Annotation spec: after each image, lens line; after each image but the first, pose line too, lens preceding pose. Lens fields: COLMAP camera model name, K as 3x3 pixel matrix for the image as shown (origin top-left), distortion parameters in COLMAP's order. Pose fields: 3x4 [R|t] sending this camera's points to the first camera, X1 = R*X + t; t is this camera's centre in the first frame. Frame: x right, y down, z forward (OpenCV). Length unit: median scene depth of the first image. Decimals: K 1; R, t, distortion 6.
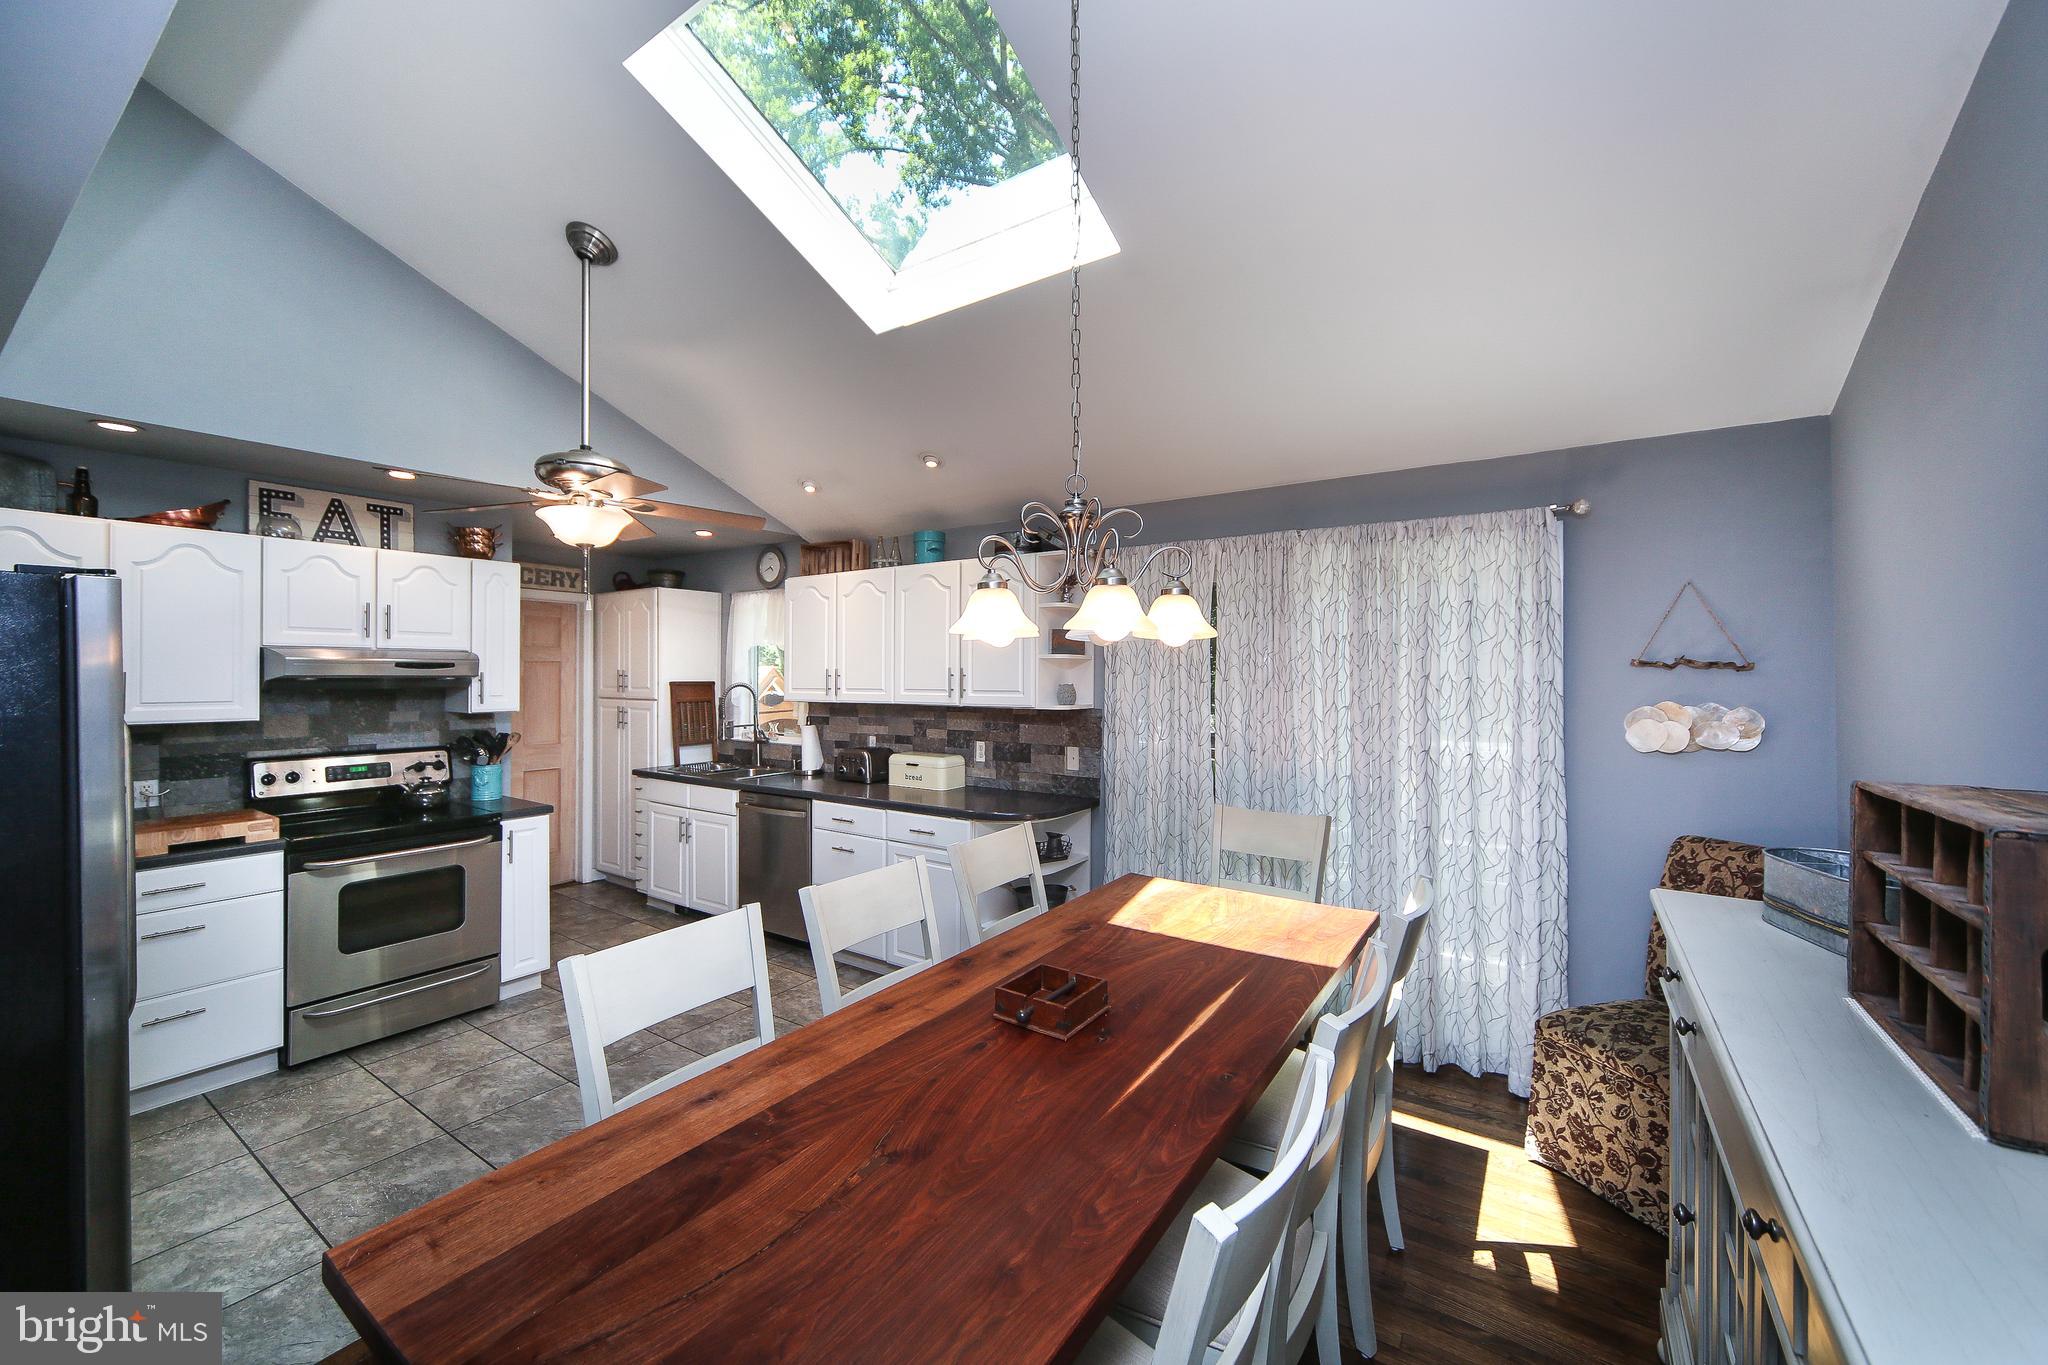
lens RADIAL K [[786.0, 0, 974.4], [0, 786.0, 667.1], [0, 0, 1]] dist [0.002233, 0.000423]
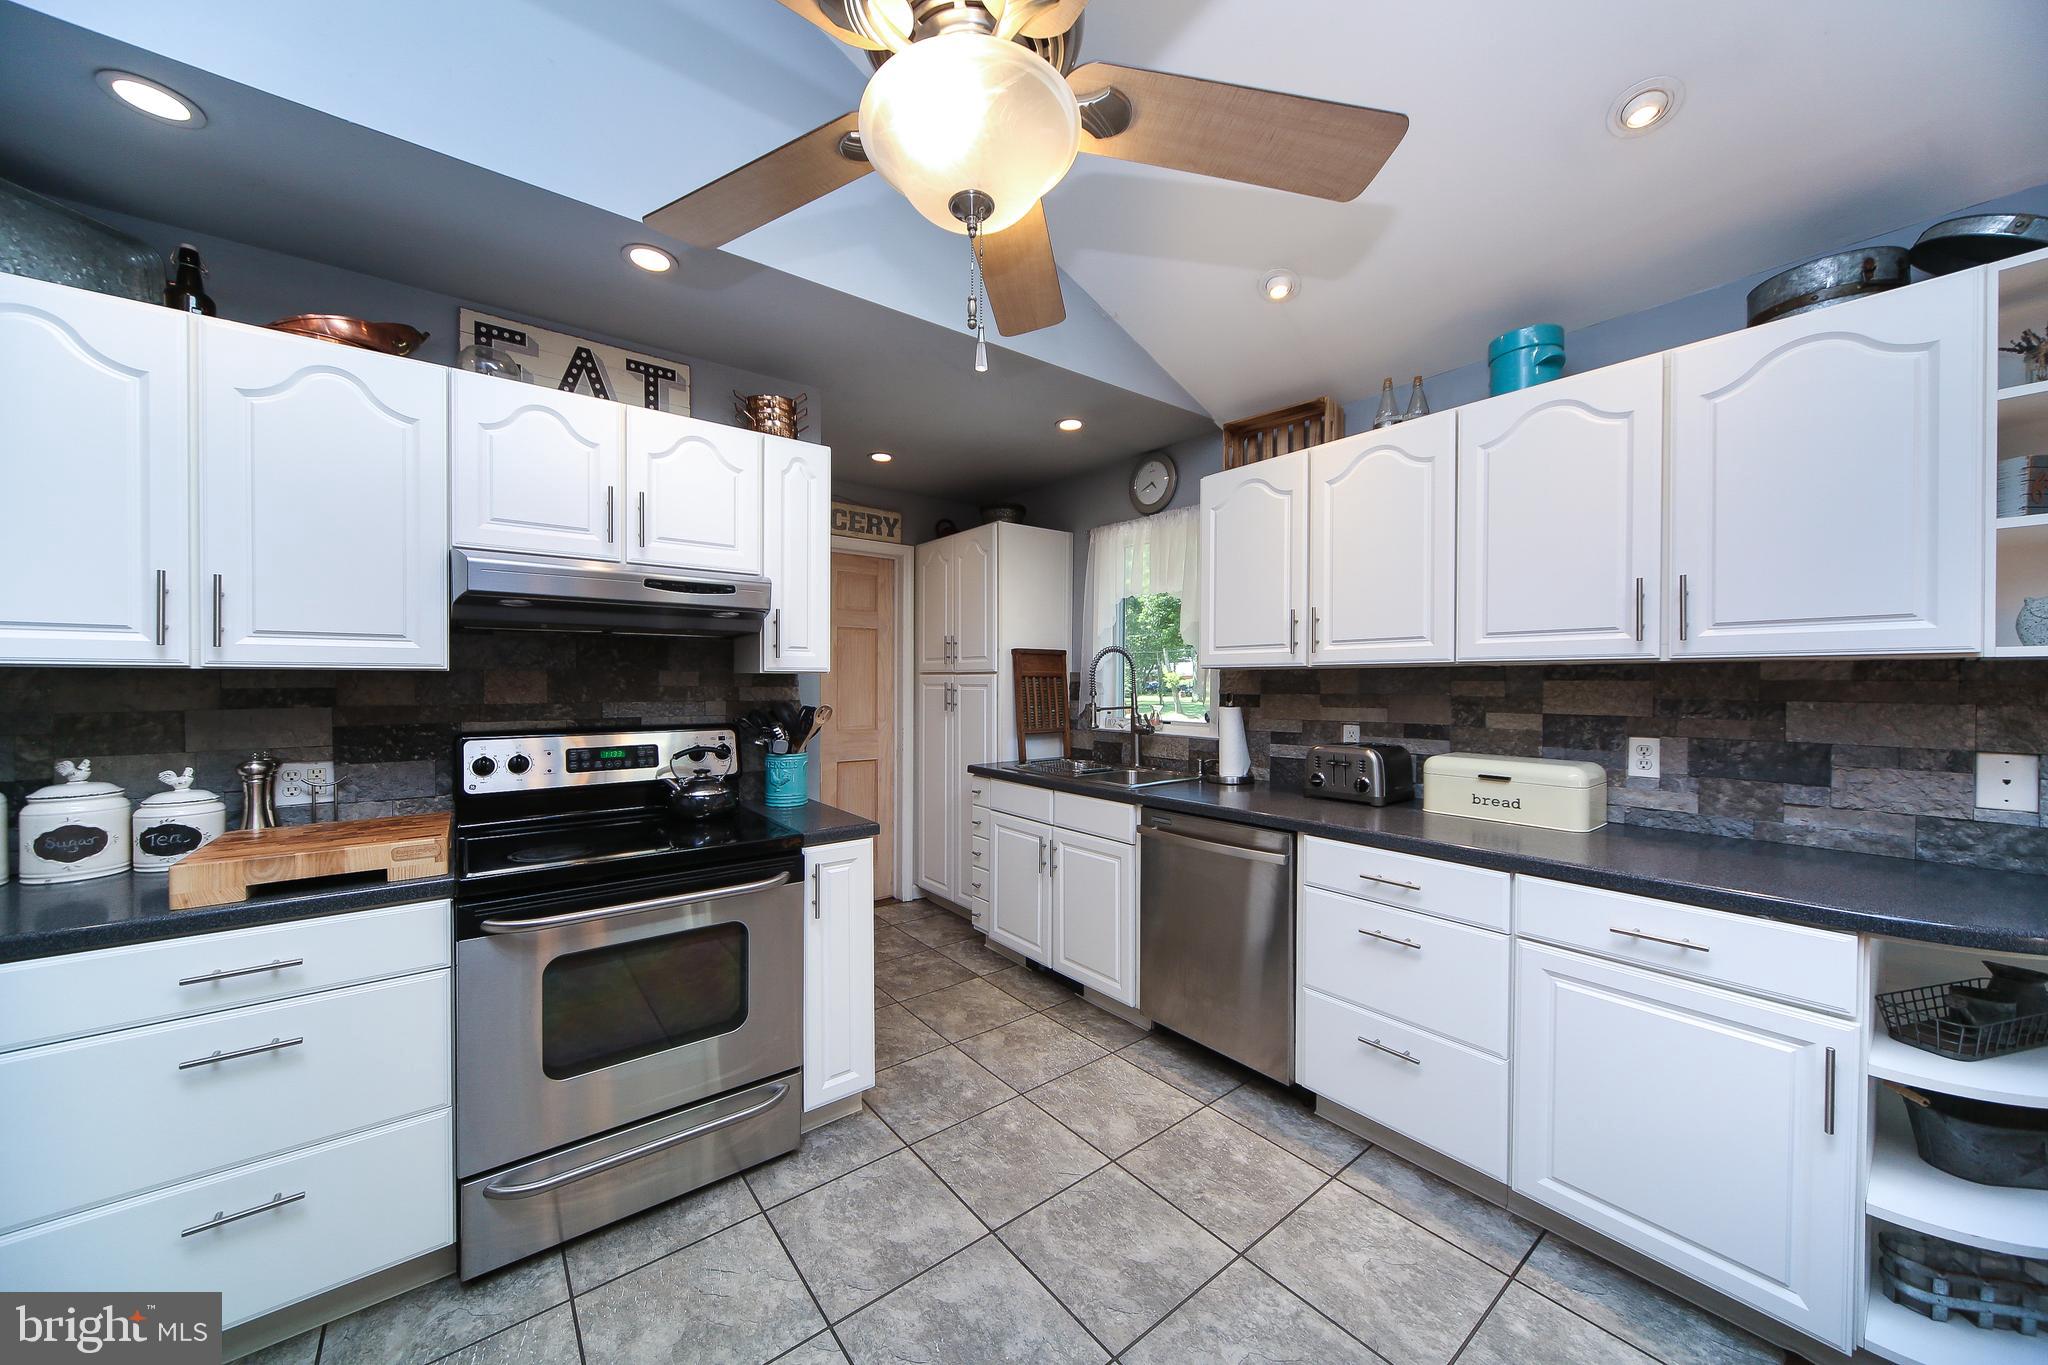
lens RADIAL K [[712.4, 0, 1009.6], [0, 712.4, 682.5], [0, 0, 1]] dist [-0.000621, 0.000146]
pose [[0.959890, 0.002817, -0.280364, -0.275291], [0.000536, 0.999929, 0.011882, 0.058301], [0.280378, -0.011556, 0.959820, 0.484276]]
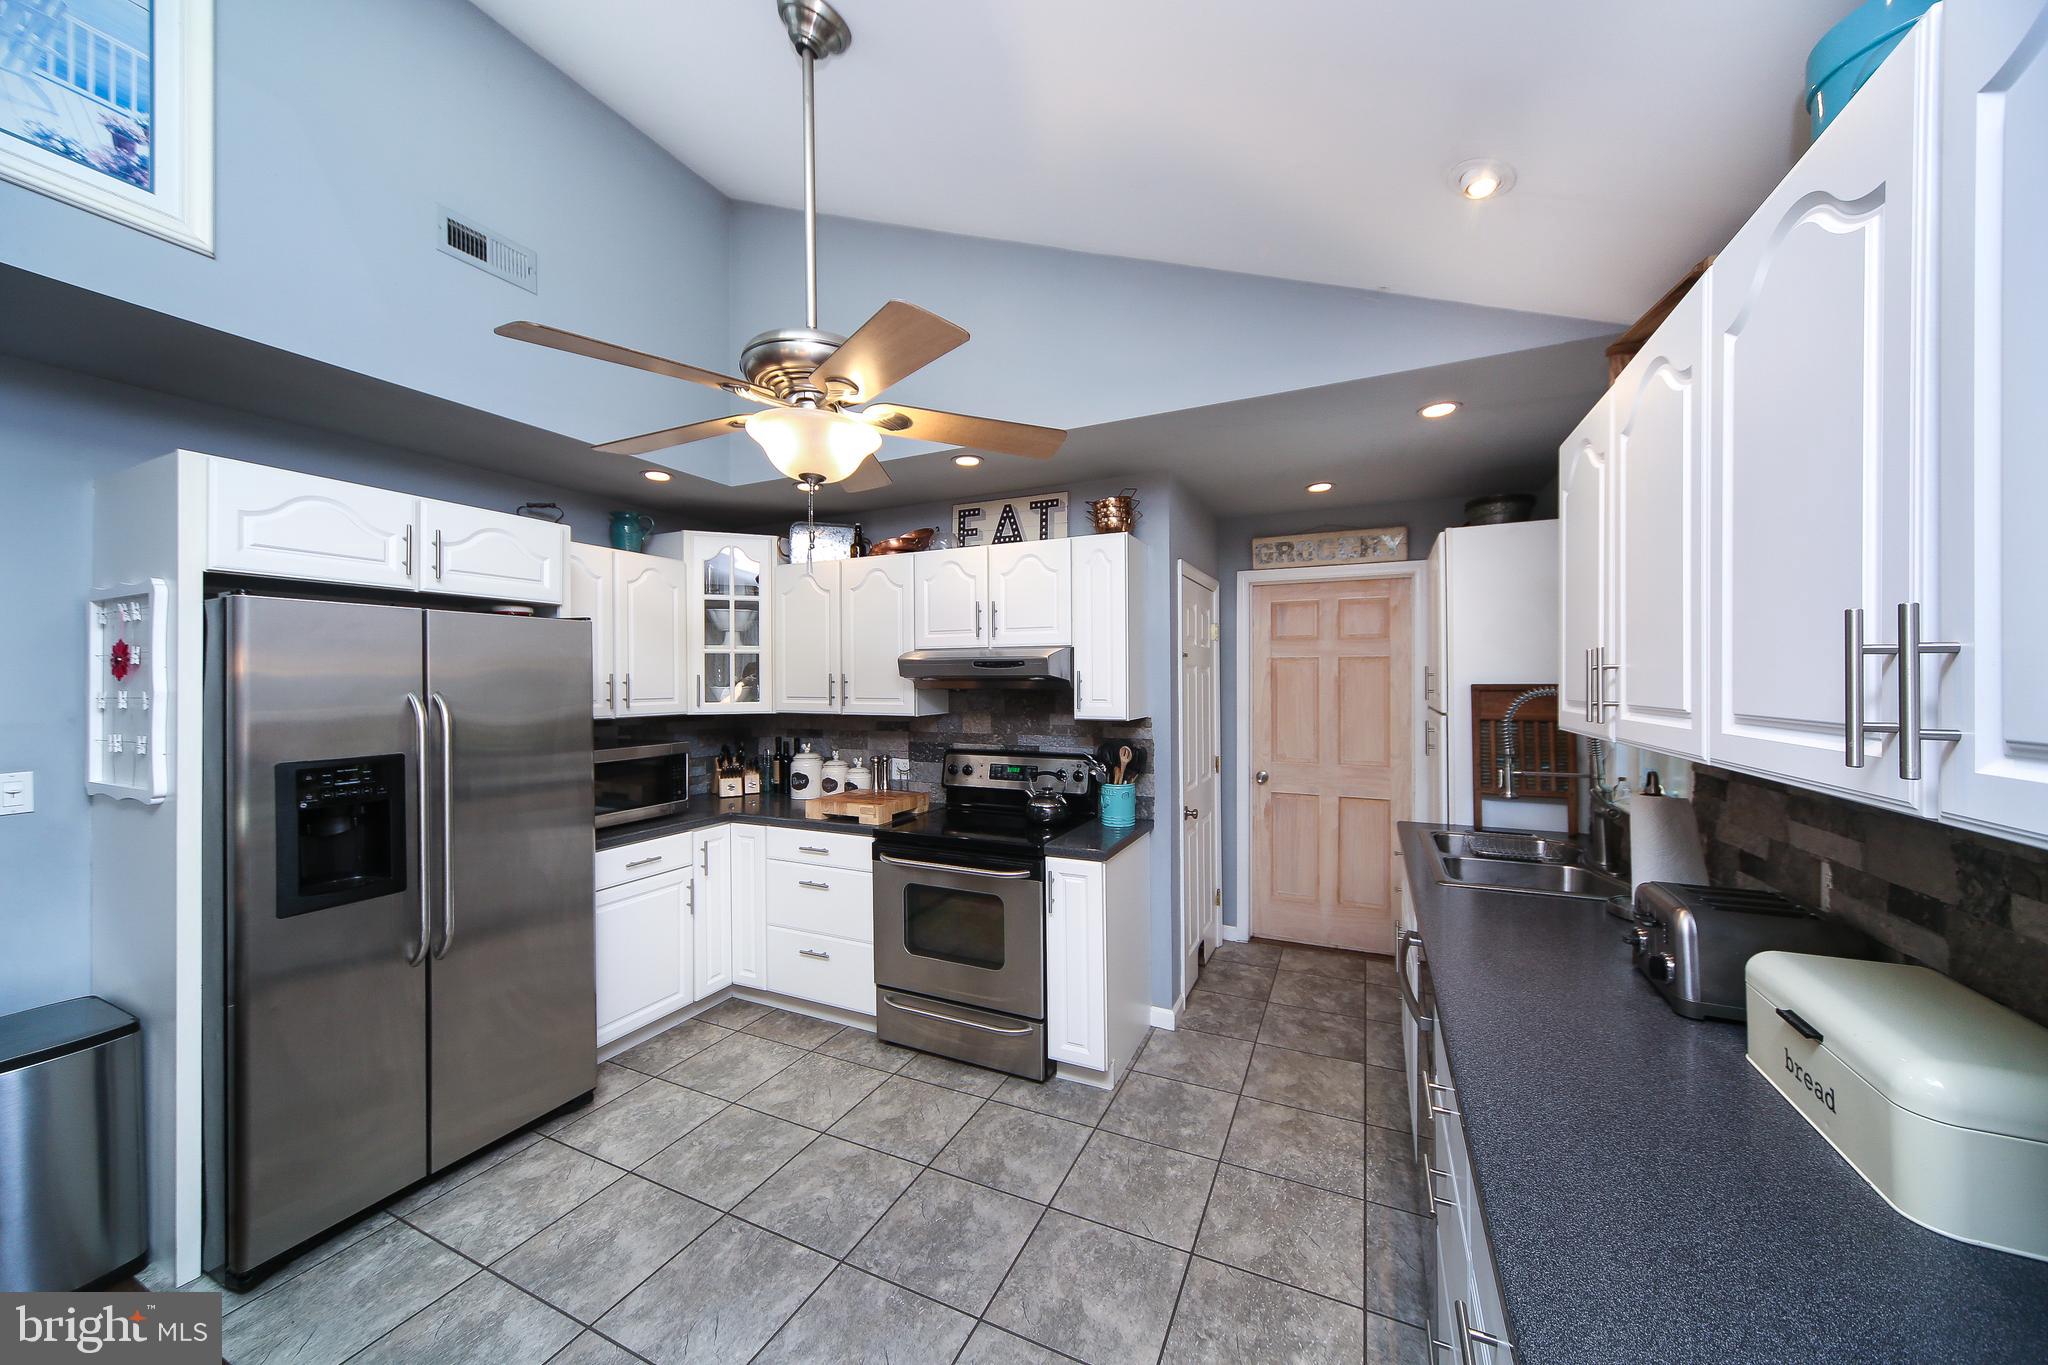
lens RADIAL K [[712.4, 0, 1018.5], [0, 712.4, 679.5], [0, 0, 1]] dist [-0.000621, 0.000146]
pose [[0.194478, -0.003119, -0.980902, 0.095562], [0.013041, 0.999915, -0.000594, 0.014839], [0.980820, -0.012677, 0.194502, 0.773578]]
